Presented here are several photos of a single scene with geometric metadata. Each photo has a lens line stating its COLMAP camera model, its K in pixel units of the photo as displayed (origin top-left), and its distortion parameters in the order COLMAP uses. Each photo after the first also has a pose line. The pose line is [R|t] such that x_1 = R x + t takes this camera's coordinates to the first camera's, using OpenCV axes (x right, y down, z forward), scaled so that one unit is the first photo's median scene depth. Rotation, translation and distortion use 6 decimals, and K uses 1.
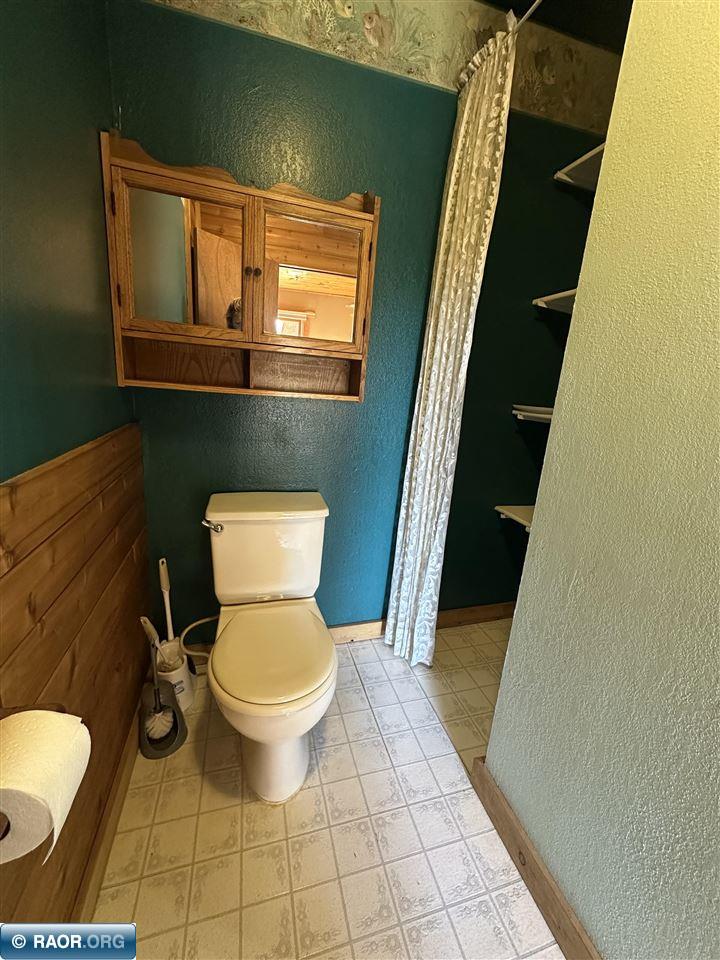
lens RADIAL K [[384.6, 0, 361.0], [0, 384.6, 479.1], [0, 0, 1]] dist [-0.002539, -0.000385]
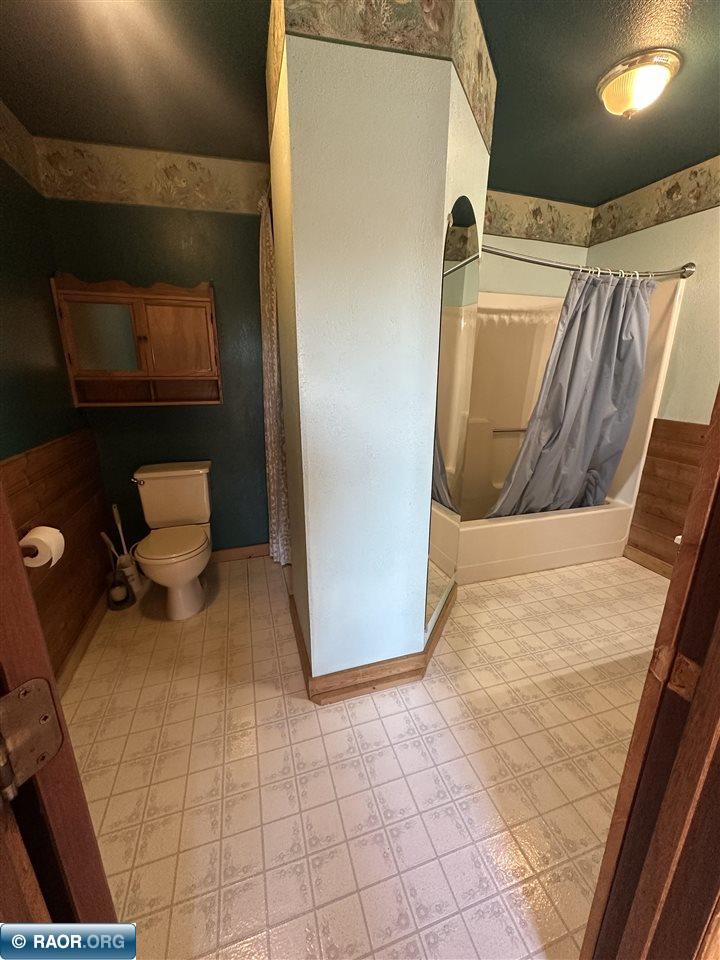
lens RADIAL K [[384.6, 0, 360.7], [0, 384.6, 478.5], [0, 0, 1]] dist [-0.002539, -0.000385]
pose [[0.996869, -0.079071, -0.000869, 0.666861], [0.079059, 0.996380, 0.031263, 0.139688], [-0.001607, -0.031234, 0.999511, -0.803017]]
